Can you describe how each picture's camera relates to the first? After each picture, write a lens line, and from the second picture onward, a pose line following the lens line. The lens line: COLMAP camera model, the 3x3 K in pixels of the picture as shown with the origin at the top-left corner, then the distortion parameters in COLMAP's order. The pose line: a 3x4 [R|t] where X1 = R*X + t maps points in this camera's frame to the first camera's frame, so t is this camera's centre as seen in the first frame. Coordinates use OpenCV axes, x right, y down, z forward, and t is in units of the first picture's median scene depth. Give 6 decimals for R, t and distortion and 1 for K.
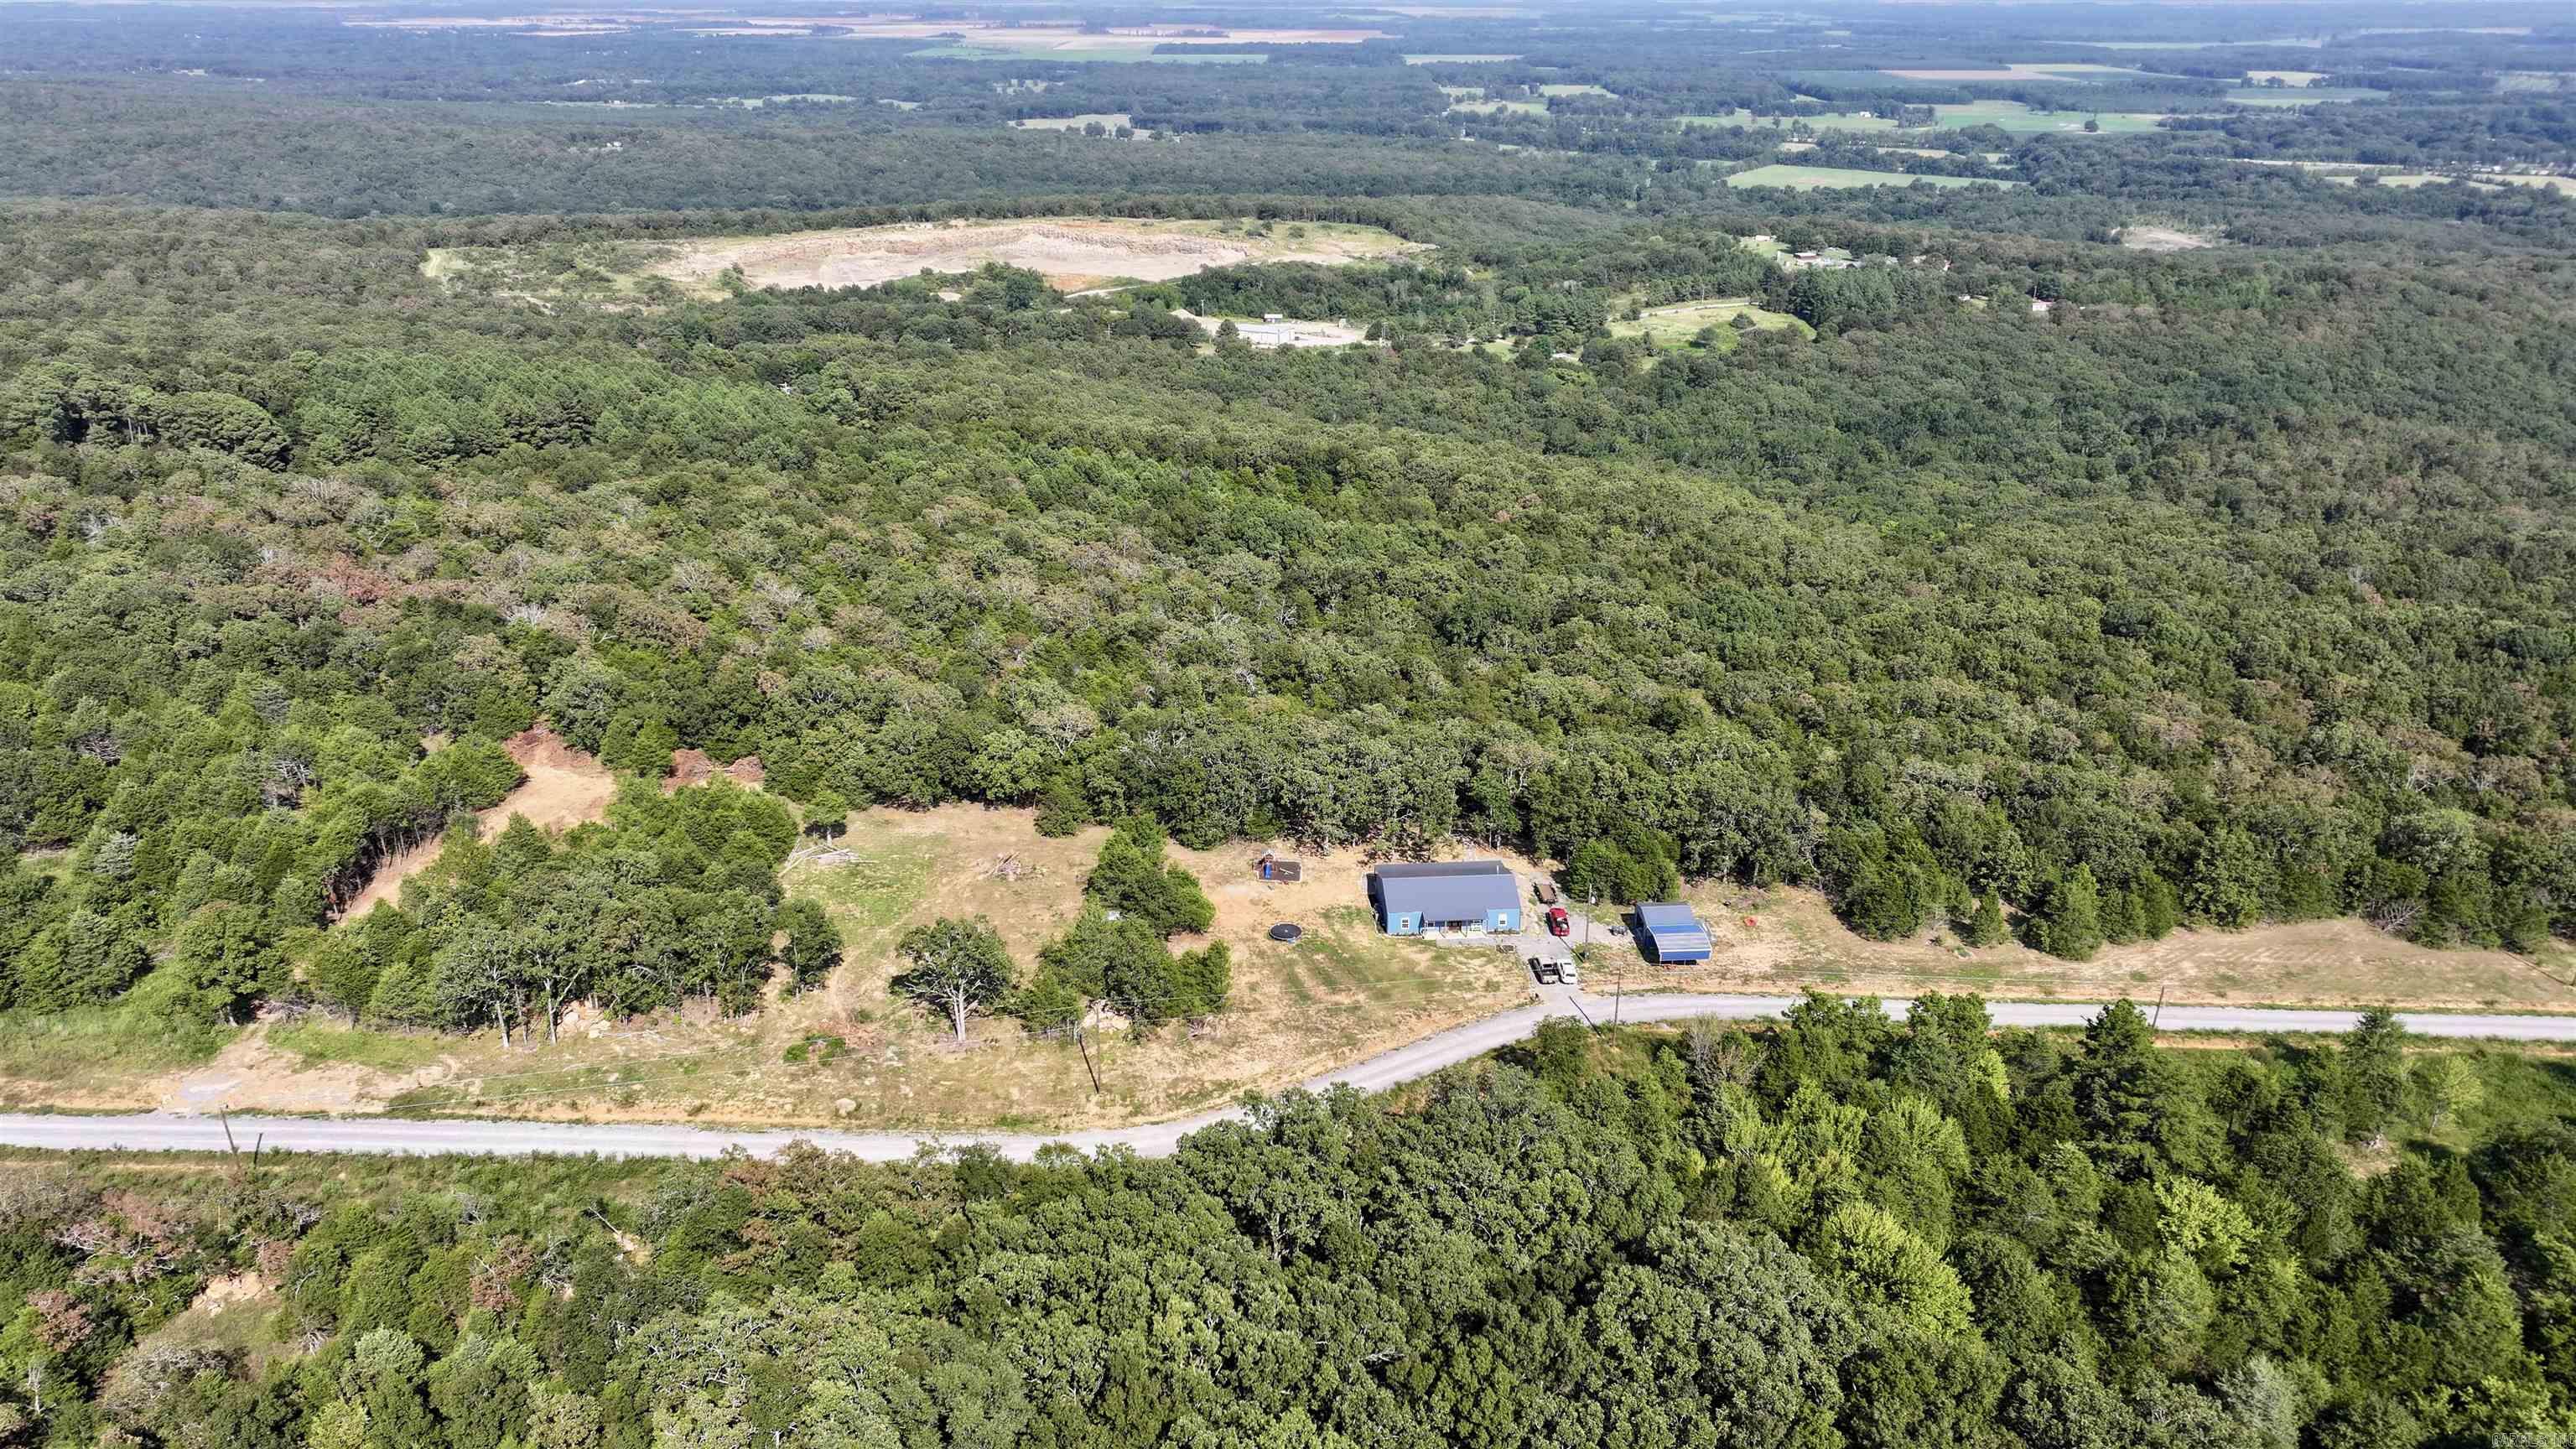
lens RADIAL K [[1809.9, 0, 1293.2], [0, 1809.9, 707.6], [0, 0, 1]] dist [-0.002058, 0.017172]
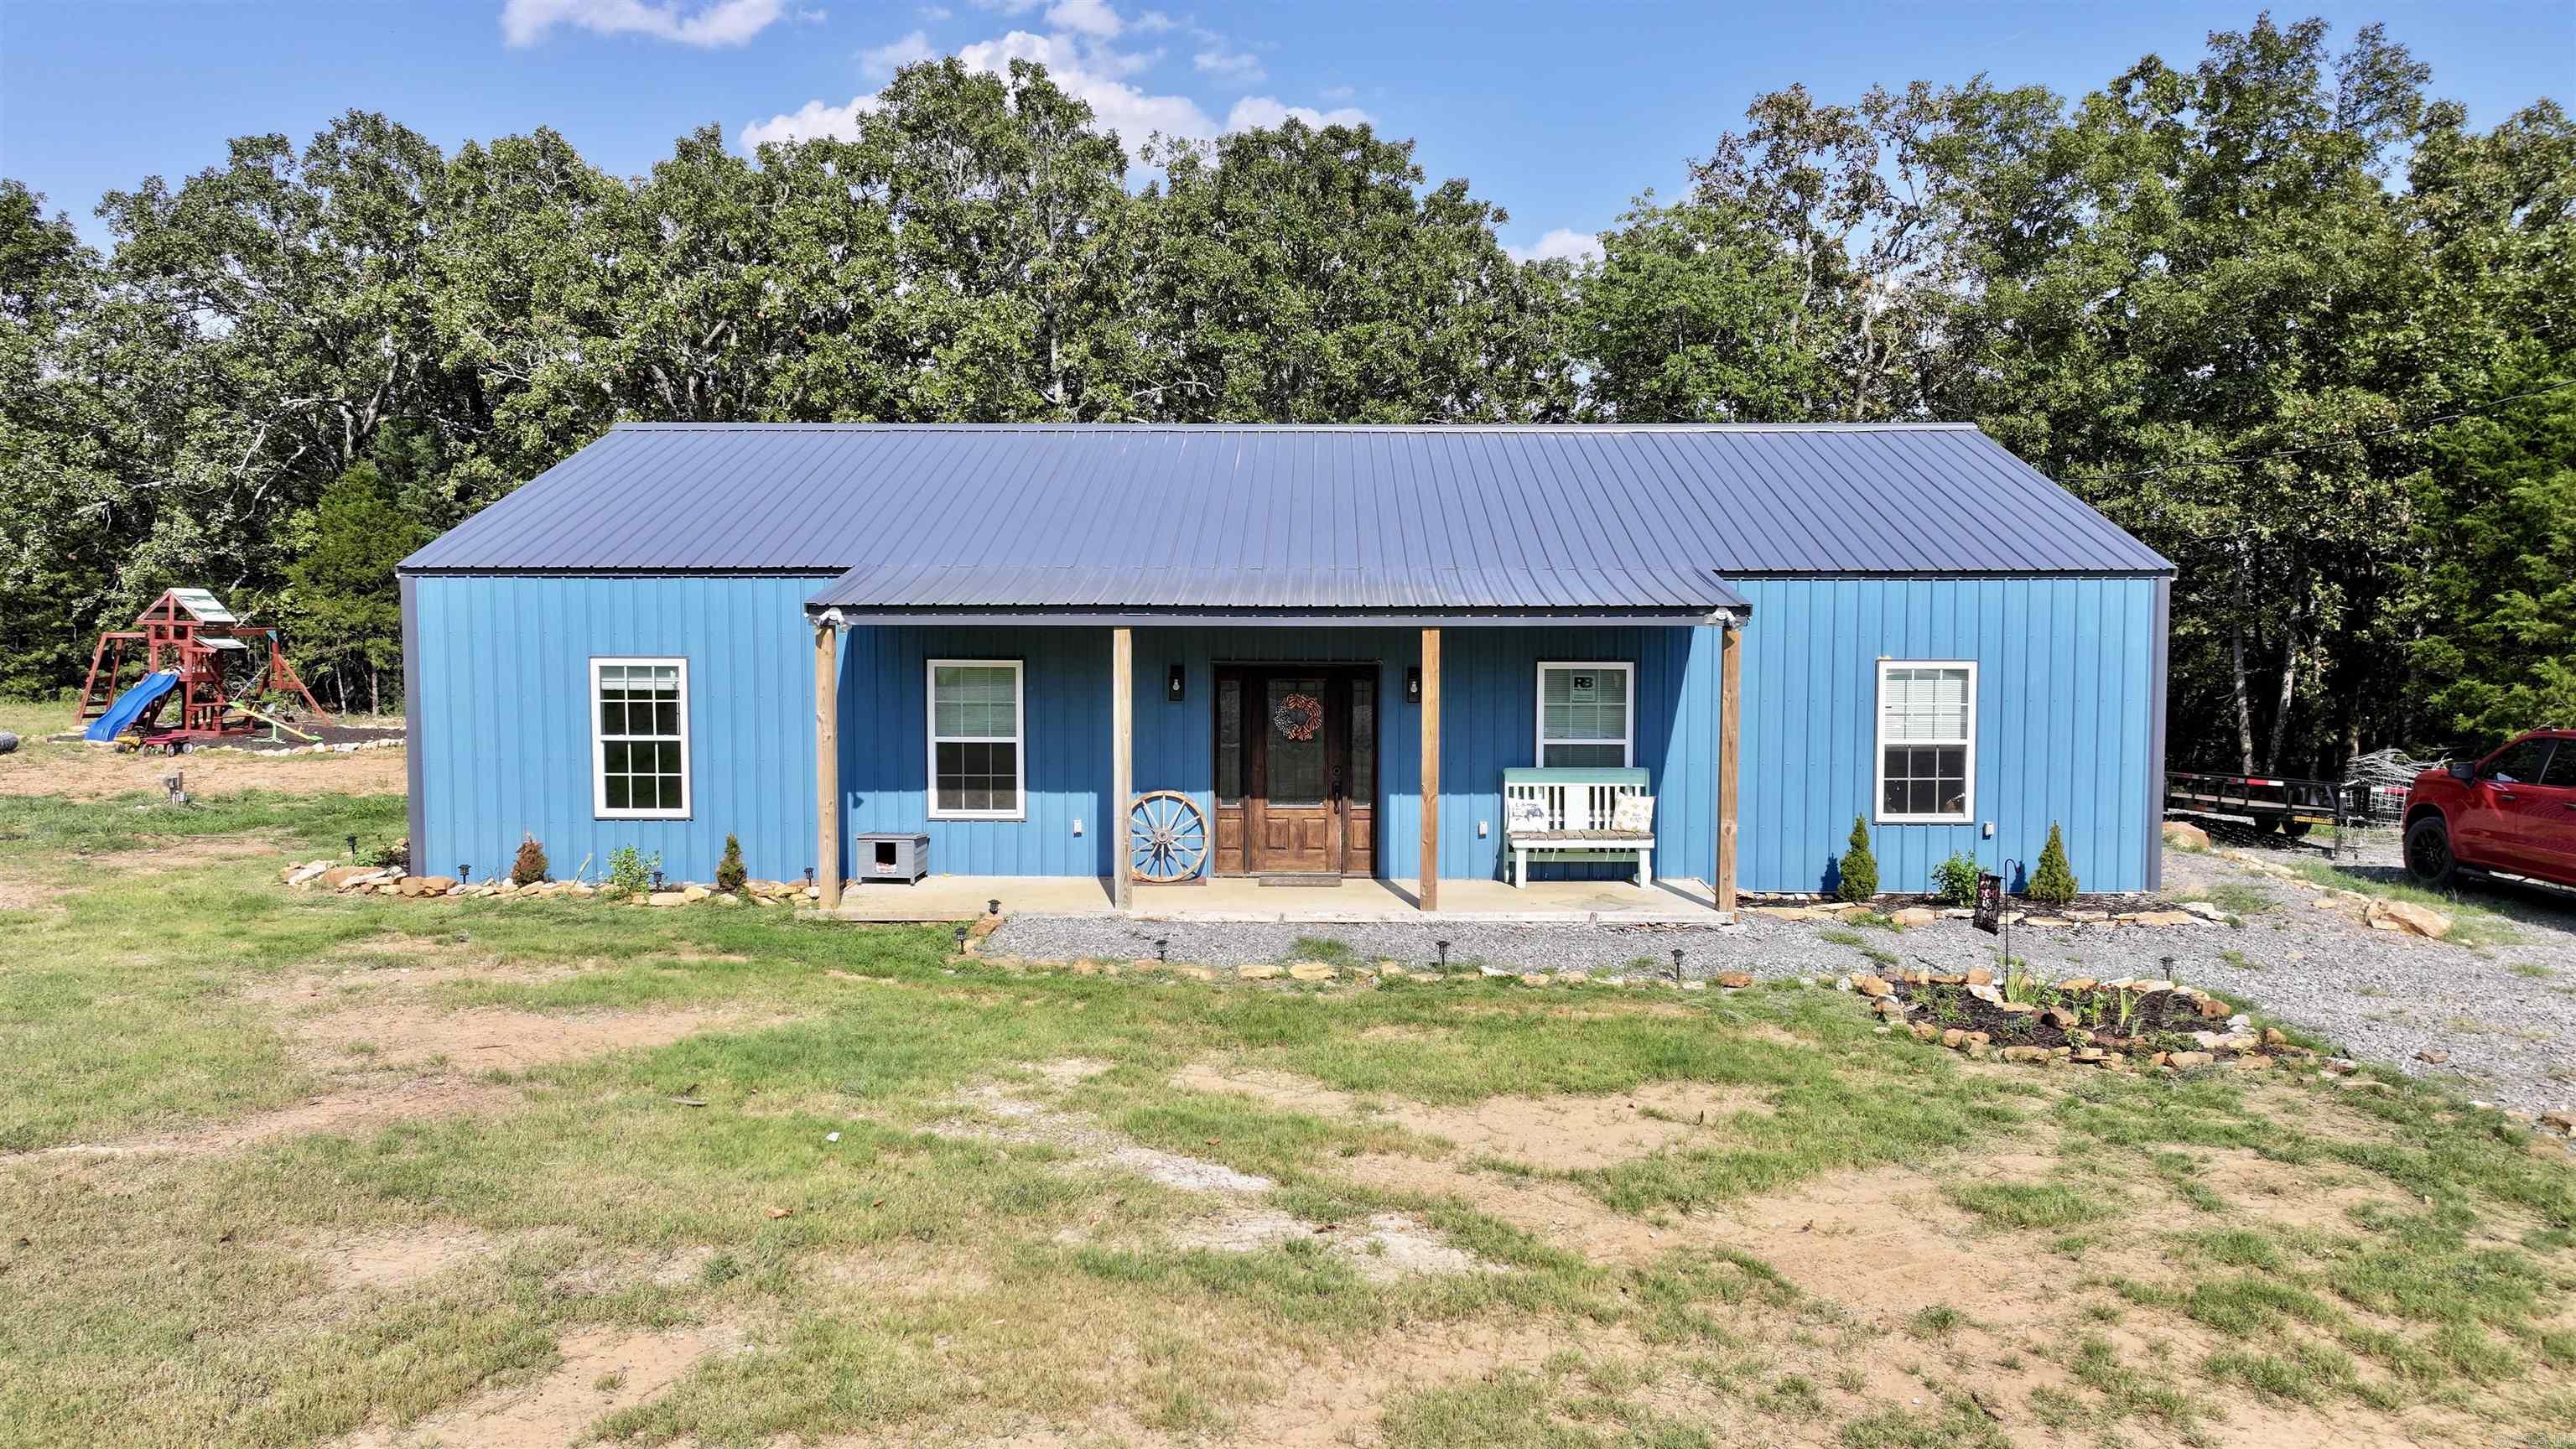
lens RADIAL K [[1809.9, 0, 1293.2], [0, 1809.9, 707.6], [0, 0, 1]] dist [-0.002058, 0.017172]
pose [[0.995815, 0.003443, -0.091331, 0.063357], [-0.032649, 0.946754, -0.320298, 0.093047], [0.085365, 0.321940, 0.942904, 0.610304]]
